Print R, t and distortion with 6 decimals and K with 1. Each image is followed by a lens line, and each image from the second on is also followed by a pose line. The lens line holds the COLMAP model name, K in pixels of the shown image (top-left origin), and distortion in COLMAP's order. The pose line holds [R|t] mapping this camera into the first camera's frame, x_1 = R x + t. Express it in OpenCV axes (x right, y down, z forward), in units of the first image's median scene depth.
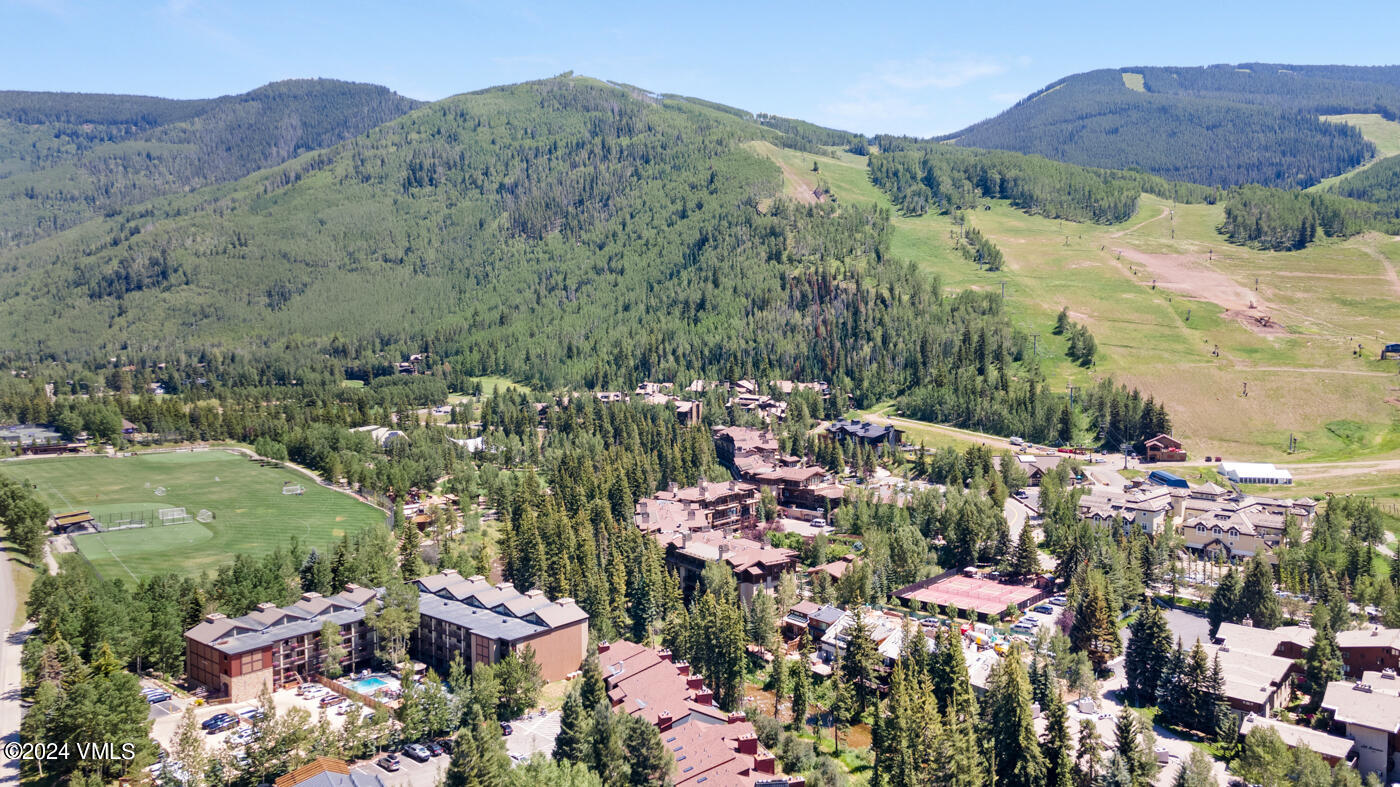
lens RADIAL K [[1008.9, 0, 700.0], [0, 1008.9, 393.5], [0, 0, 1]] dist [0.041299, -0.000853]
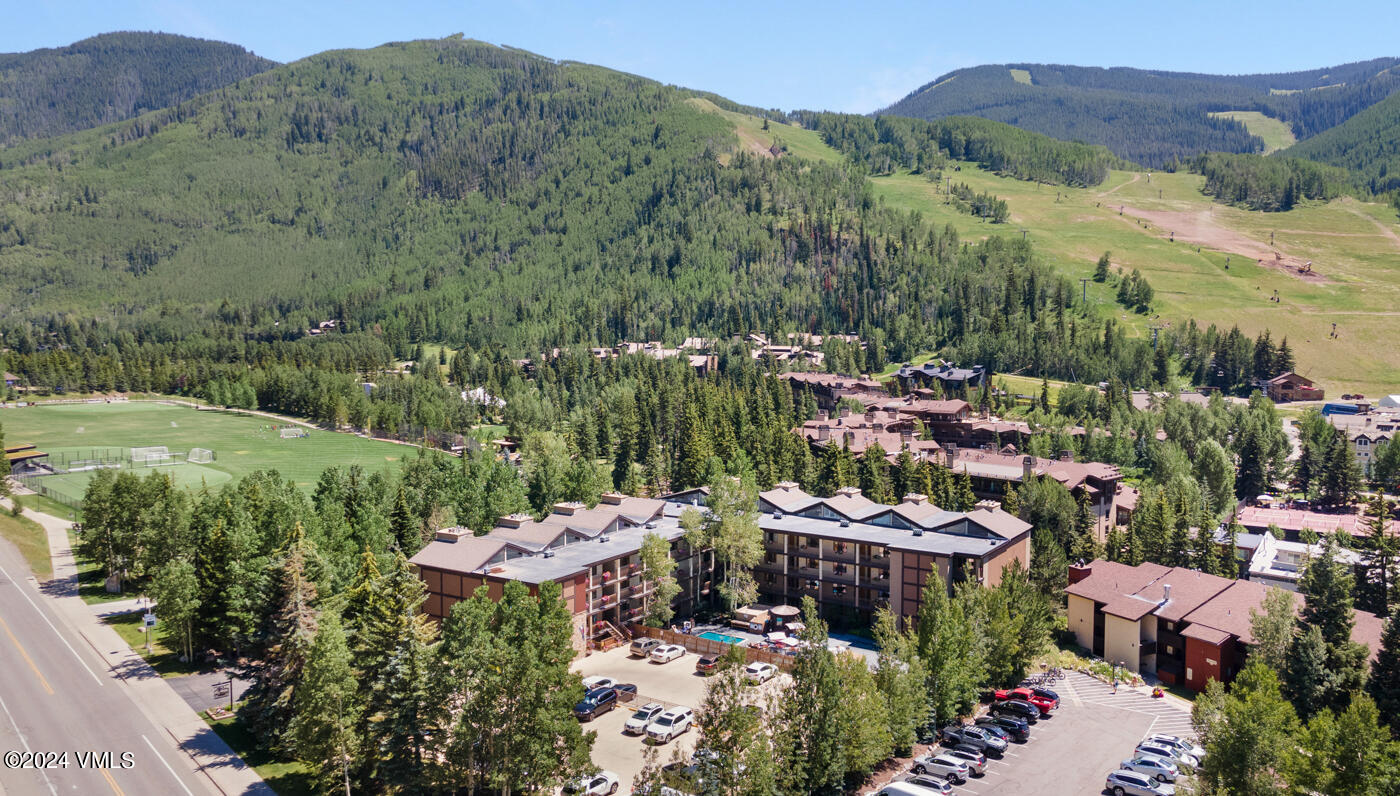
lens RADIAL K [[1033.4, 0, 700.0], [0, 1033.4, 398.0], [0, 0, 1]] dist [0.013954, 0.066153]
pose [[0.990700, -0.005389, 0.135955, -0.077087], [0.005600, 0.999984, -0.001167, 0.026691], [-0.135946, 0.001918, 0.990714, 0.073858]]
